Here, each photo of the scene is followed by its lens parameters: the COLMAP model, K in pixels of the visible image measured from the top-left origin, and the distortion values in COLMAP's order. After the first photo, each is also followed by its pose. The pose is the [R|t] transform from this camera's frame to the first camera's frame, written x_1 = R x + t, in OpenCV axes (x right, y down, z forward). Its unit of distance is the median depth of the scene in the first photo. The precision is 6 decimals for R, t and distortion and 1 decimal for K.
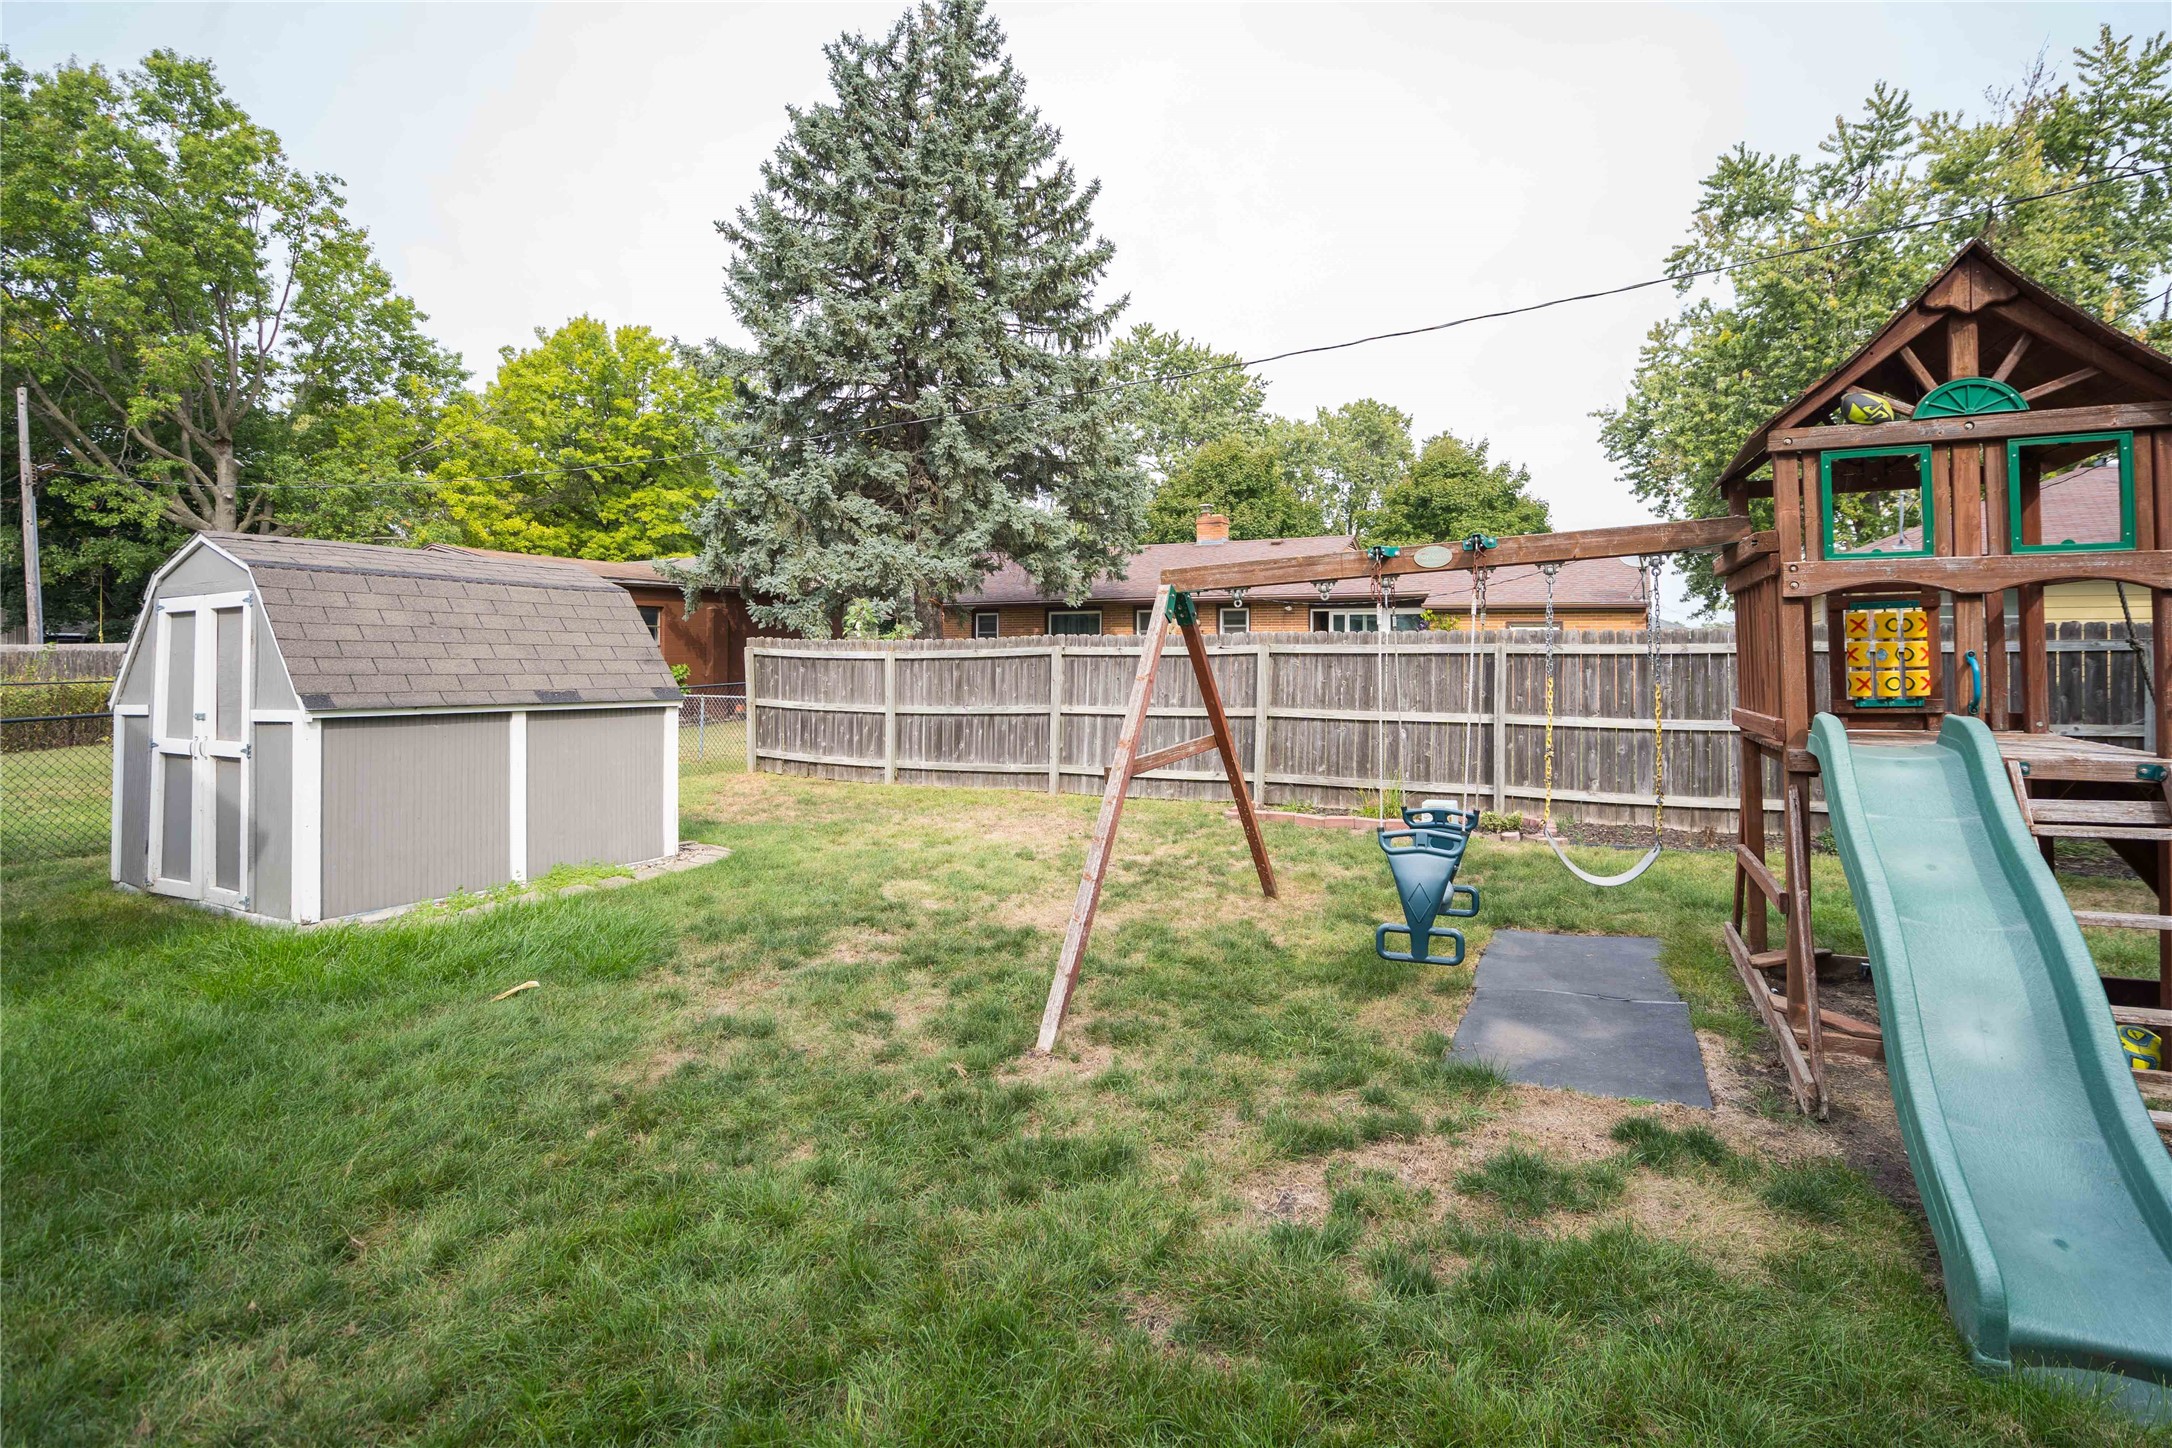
lens RADIAL K [[1024.2, 0, 1091.2], [0, 1024.2, 697.6], [0, 0, 1]] dist [-0.048571, 0.016541]
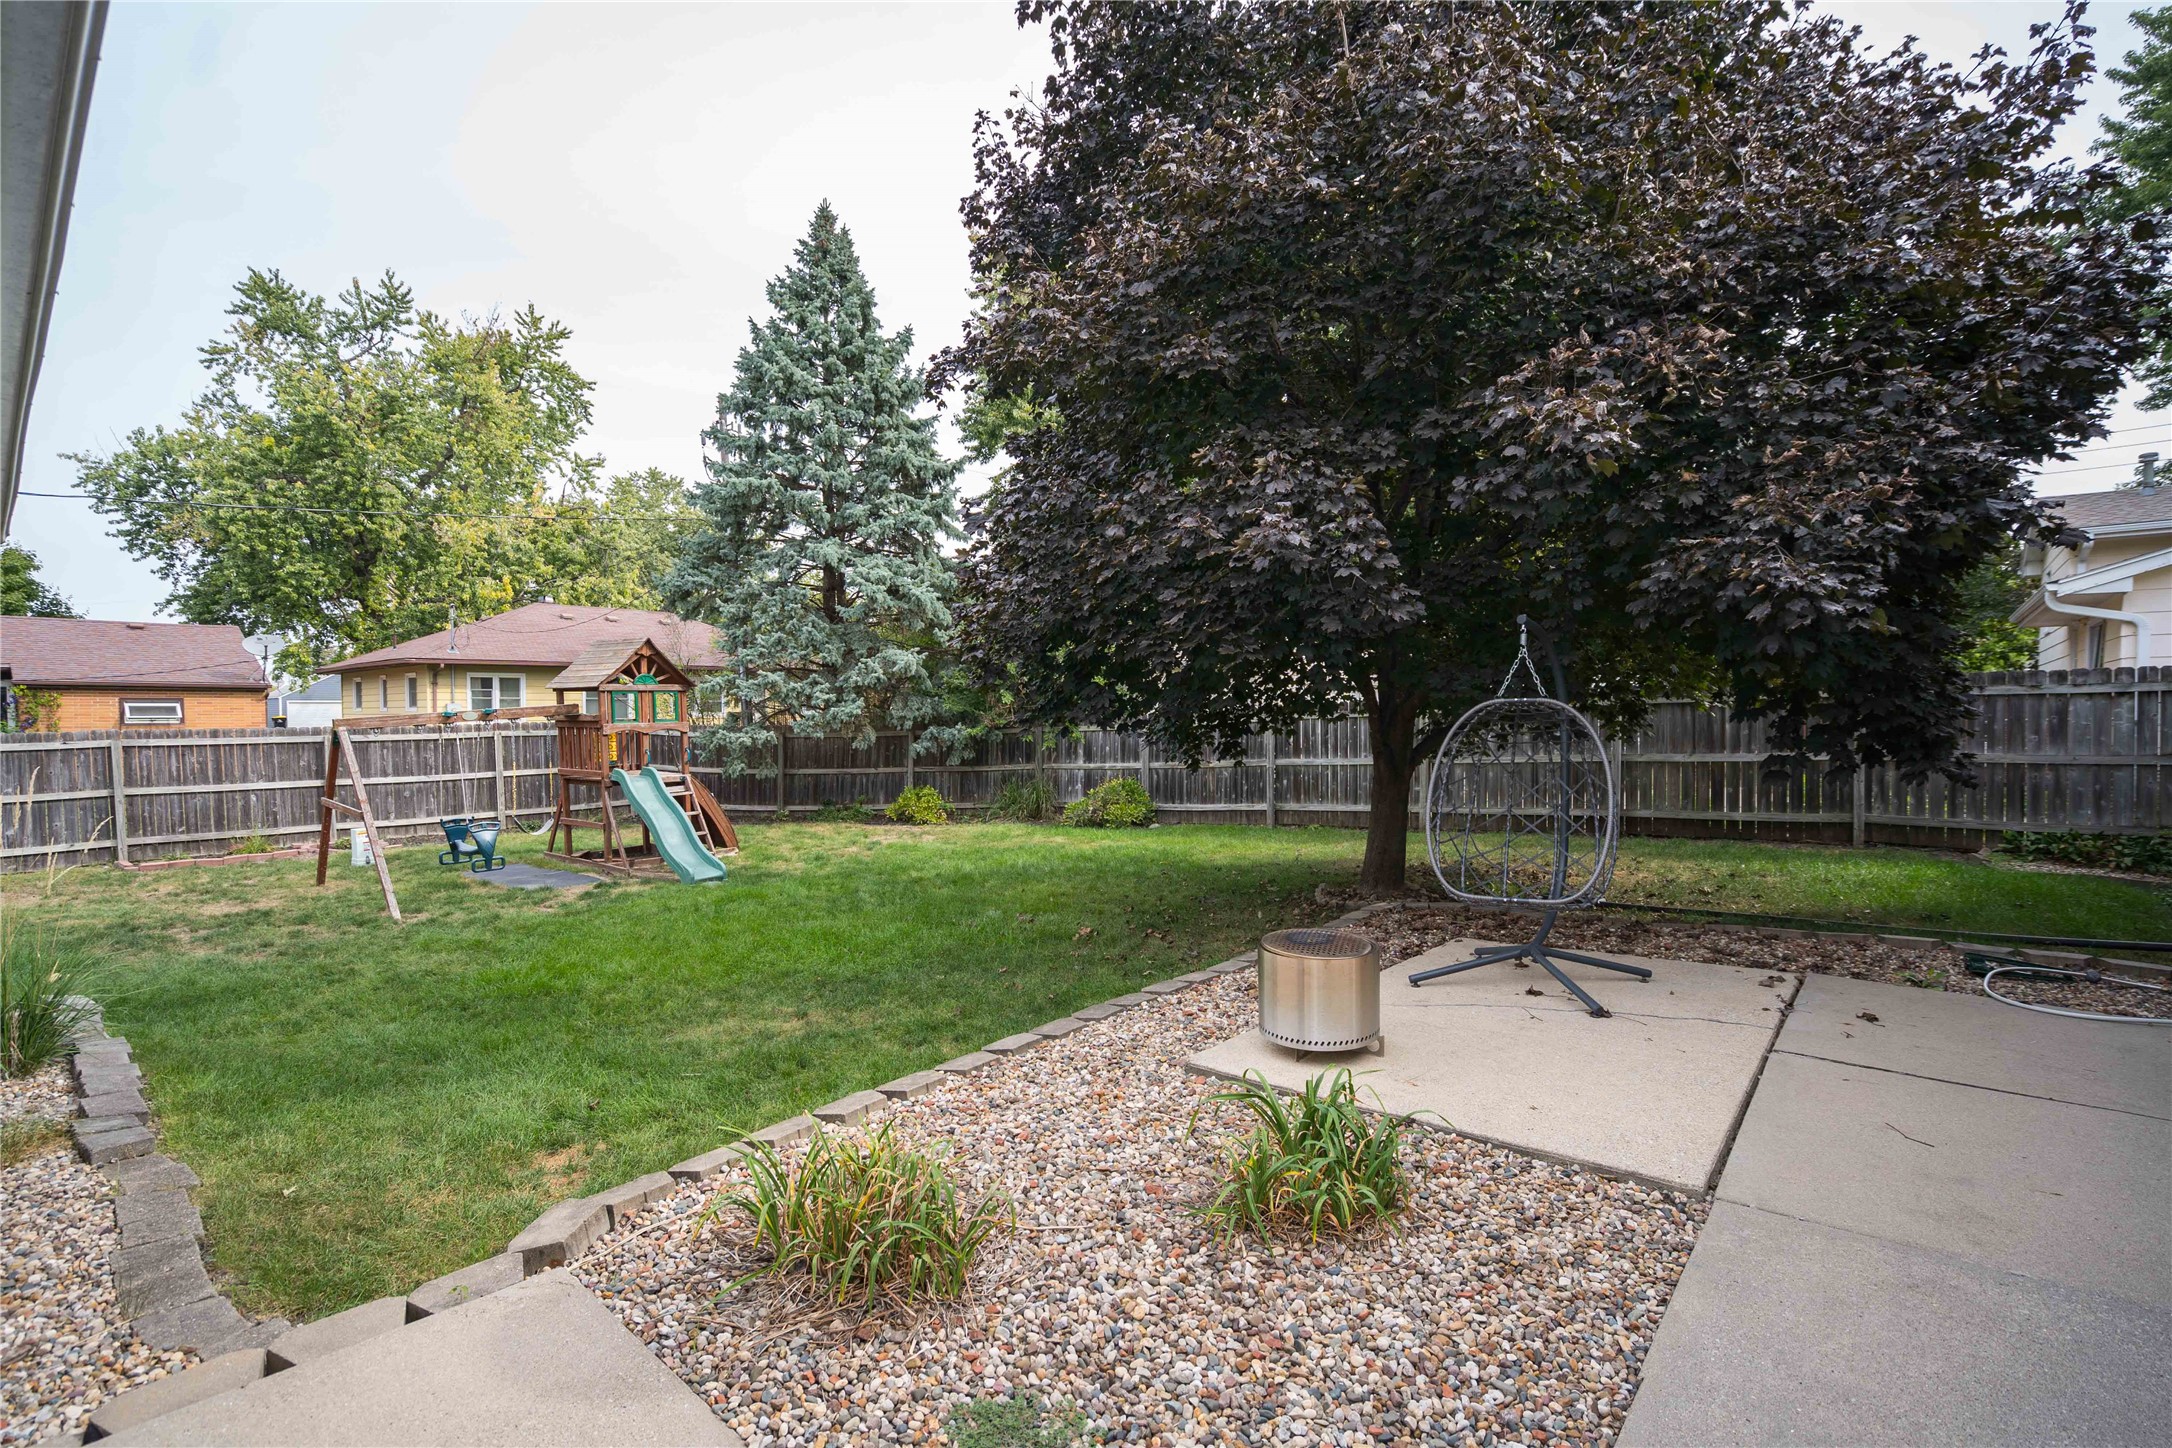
lens RADIAL K [[1032.1, 0, 1079.3], [0, 1032.1, 726.3], [0, 0, 1]] dist [-0.023617, 0.016197]
pose [[0.245694, -0.003716, 0.969340, -0.258379], [0.028912, 0.999576, -0.003496, -0.007549], [-0.968916, 0.028885, 0.245697, -0.158615]]
